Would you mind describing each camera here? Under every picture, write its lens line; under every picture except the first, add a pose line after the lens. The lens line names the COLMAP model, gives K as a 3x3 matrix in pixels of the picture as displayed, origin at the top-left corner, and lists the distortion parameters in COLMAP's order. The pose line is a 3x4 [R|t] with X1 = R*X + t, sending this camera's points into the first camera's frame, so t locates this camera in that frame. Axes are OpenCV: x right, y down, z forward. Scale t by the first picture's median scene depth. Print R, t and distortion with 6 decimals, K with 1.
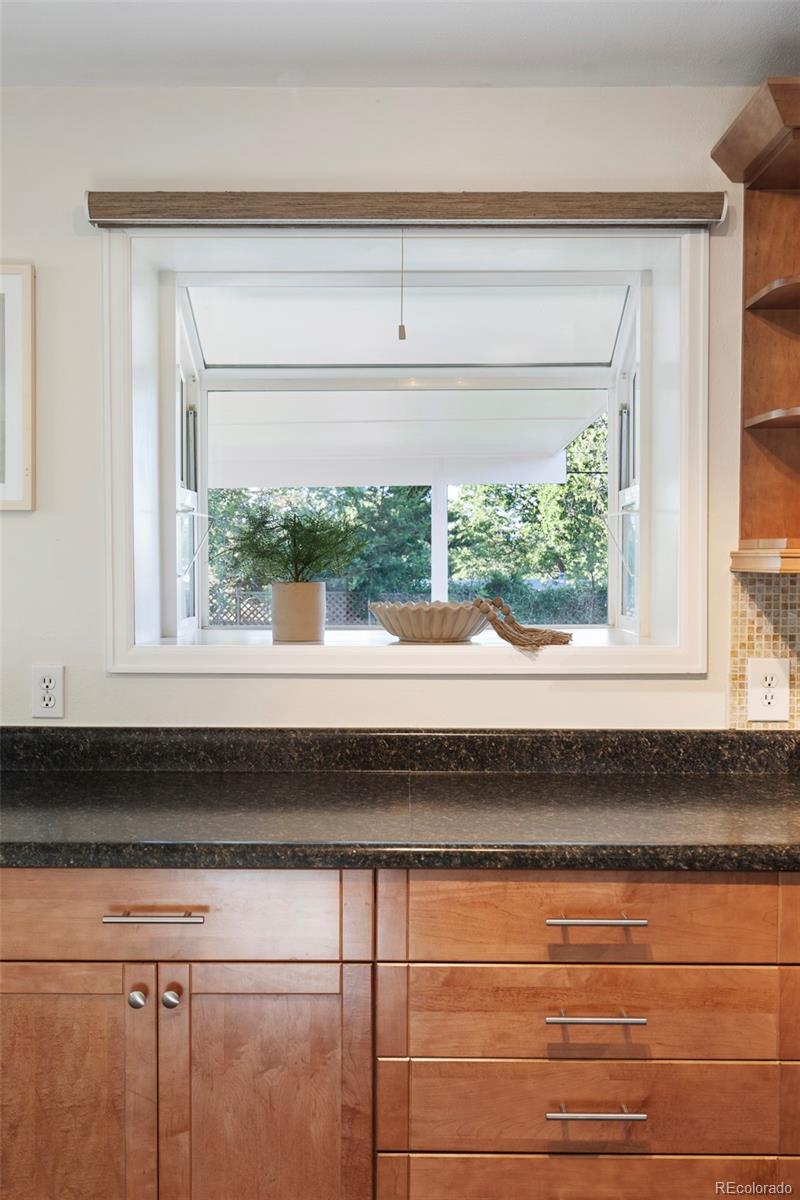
lens RADIAL K [[1141.9, 0, 402.6], [0, 1141.9, 594.1], [0, 0, 1]] dist [0.005614, 0.000000]
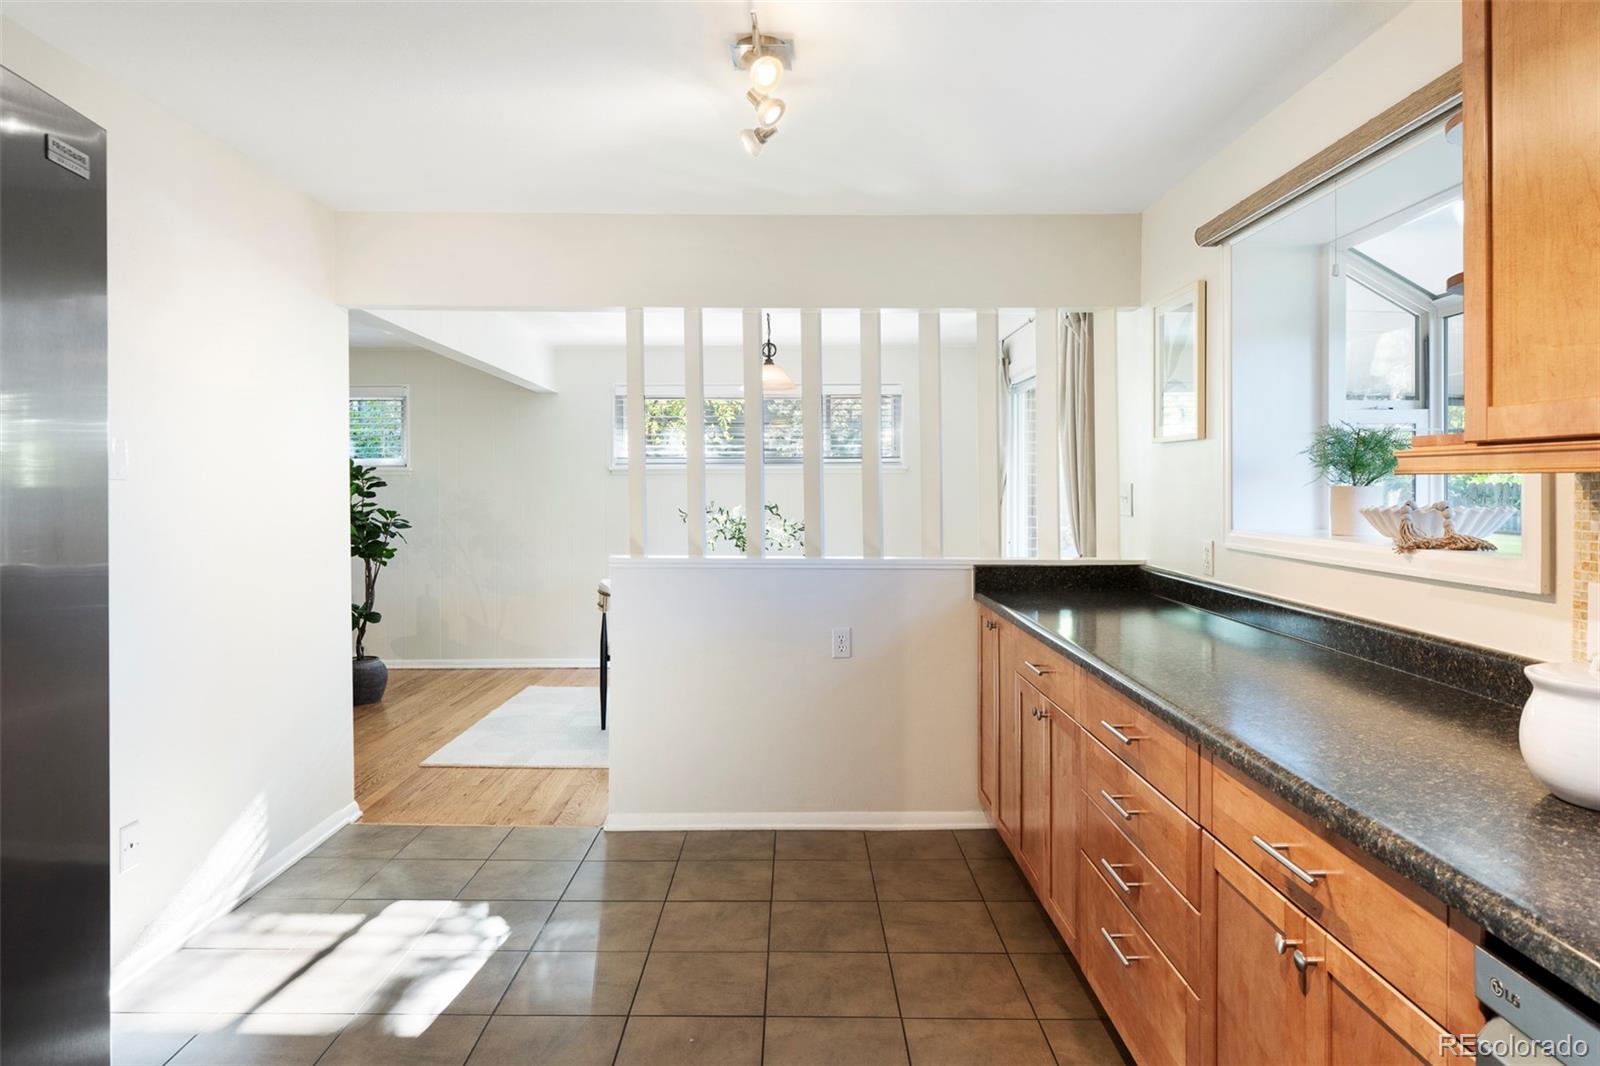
lens RADIAL K [[955.9, 0, 782.7], [0, 955.9, 487.2], [0, 0, 1]] dist [-0.001948, -0.000703]
pose [[0.002604, 0.003666, -0.999990, 0.968787], [-0.015293, 0.999876, 0.003626, -0.003681], [0.999880, 0.015283, 0.002659, 0.440176]]
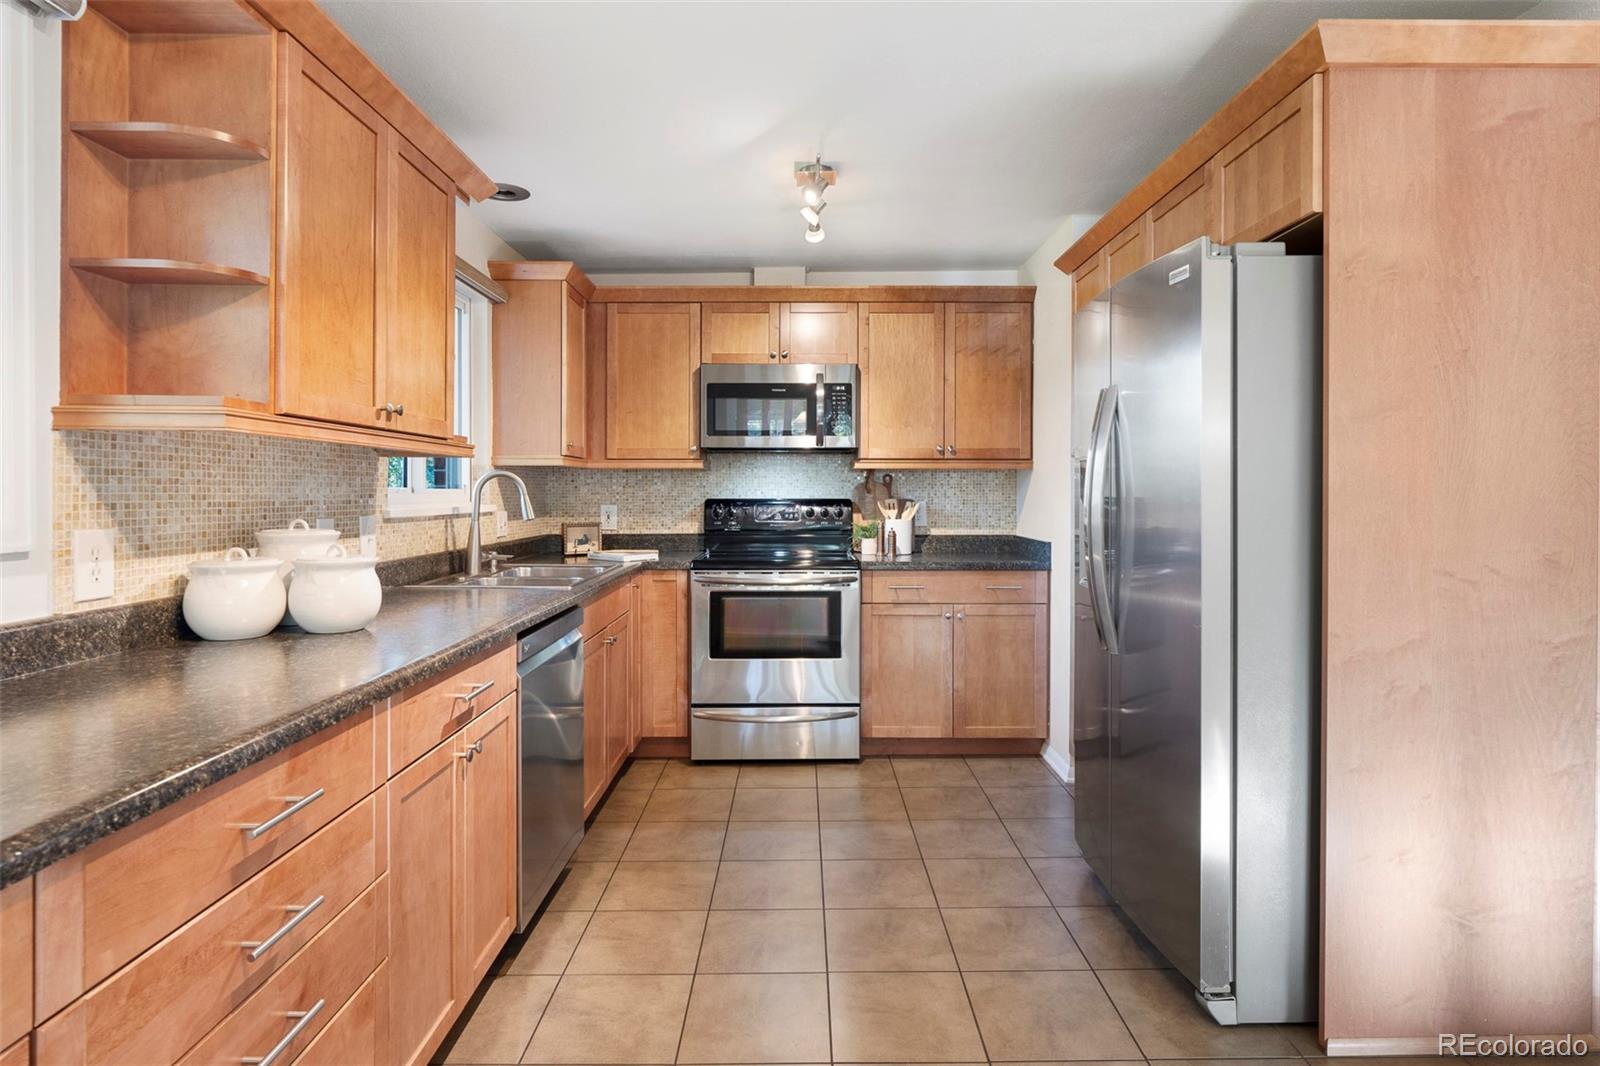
lens RADIAL K [[848.1, 0, 798.6], [0, 848.1, 497.7], [0, 0, 1]] dist [-0.004695, 0.000957]
pose [[-0.009946, -0.008424, 0.999915, -0.350844], [0.024711, 0.999657, 0.008668, 0.039392], [-0.999645, 0.024795, -0.009734, 0.455212]]
